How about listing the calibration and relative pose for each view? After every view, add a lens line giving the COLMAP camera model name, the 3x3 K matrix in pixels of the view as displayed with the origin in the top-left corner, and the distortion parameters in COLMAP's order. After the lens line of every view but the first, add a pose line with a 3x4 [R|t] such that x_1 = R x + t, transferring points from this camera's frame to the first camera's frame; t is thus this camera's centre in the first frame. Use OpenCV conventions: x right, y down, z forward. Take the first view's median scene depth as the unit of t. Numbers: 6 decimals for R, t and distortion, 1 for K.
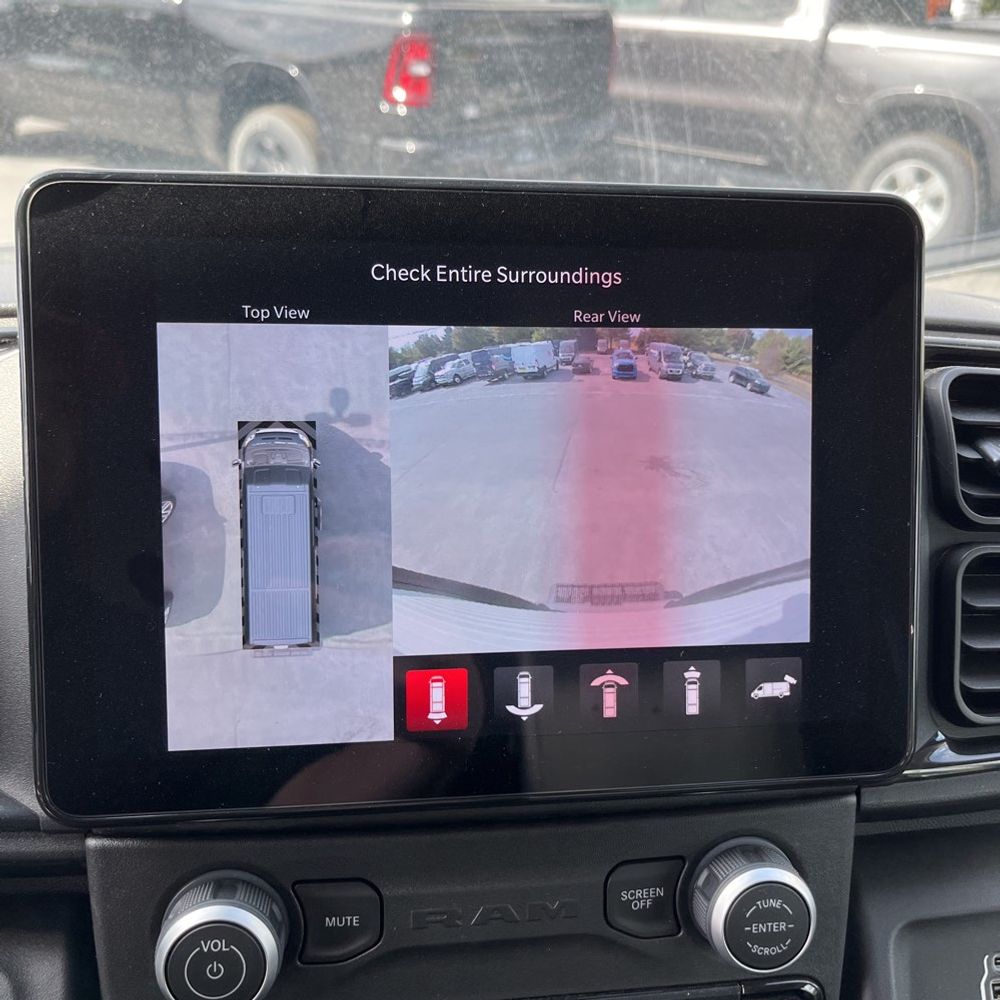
lens RADIAL K [[987.5, 0, 500.0], [0, 987.5, 500.0], [0, 0, 1]] dist [0.054964, -0.101731]
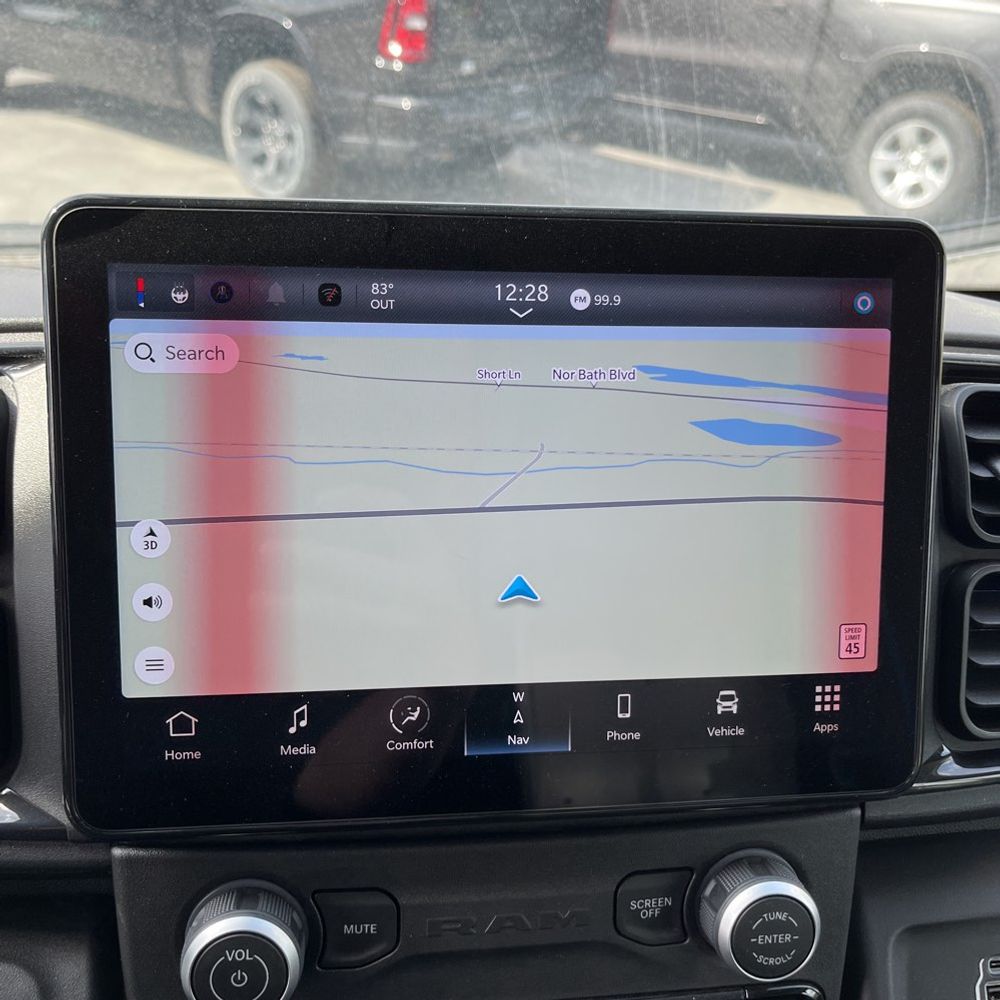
lens RADIAL K [[988.3, 0, 487.7], [0, 988.3, 500.6], [0, 0, 1]] dist [0.058257, -0.107104]
pose [[0.999940, 0.010556, -0.002969, -0.026482], [-0.010421, 0.999055, 0.042194, -0.060138], [0.003411, -0.042161, 0.999105, -0.010126]]
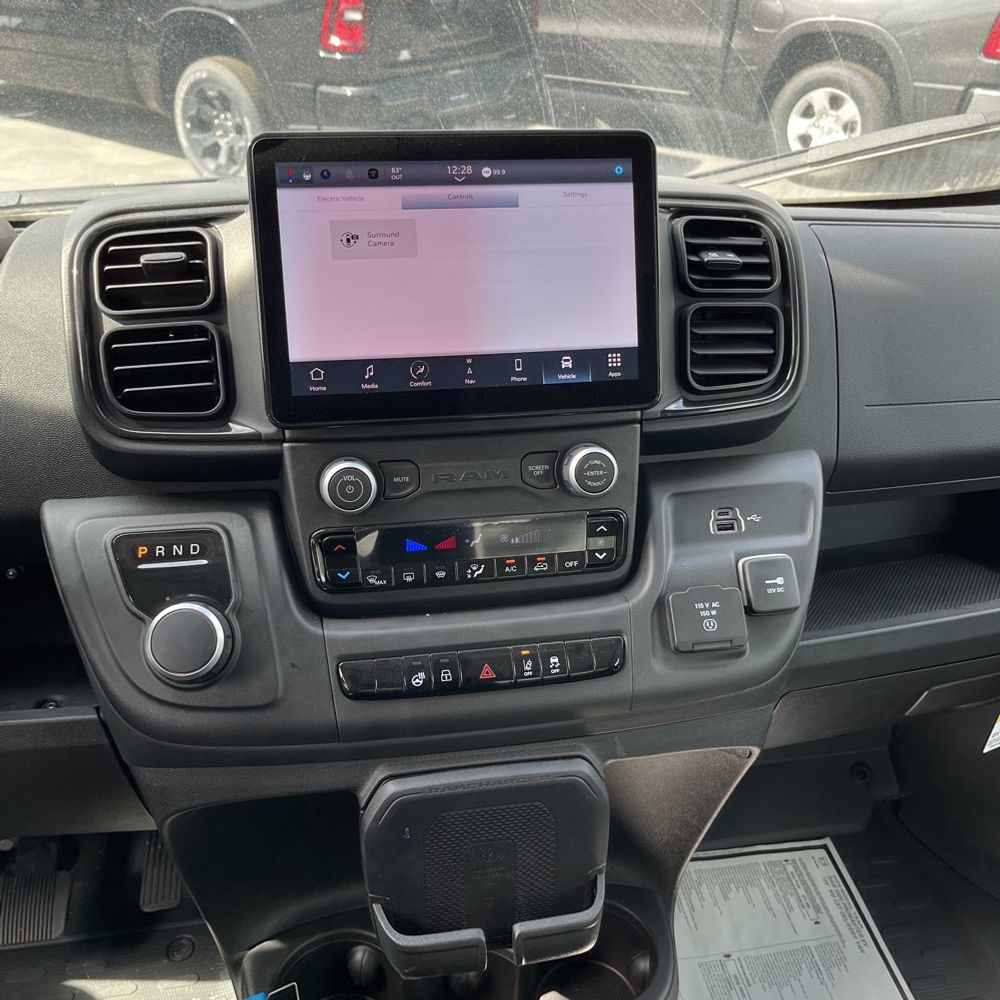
lens RADIAL K [[1012.9, 0, 478.1], [0, 1012.9, 504.3], [0, 0, 1]] dist [0.075328, -0.145140]
pose [[0.998509, -0.046606, 0.028415, -0.052332], [0.045145, 0.997725, 0.050068, 0.355988], [-0.030683, -0.048711, 0.998342, -1.172230]]
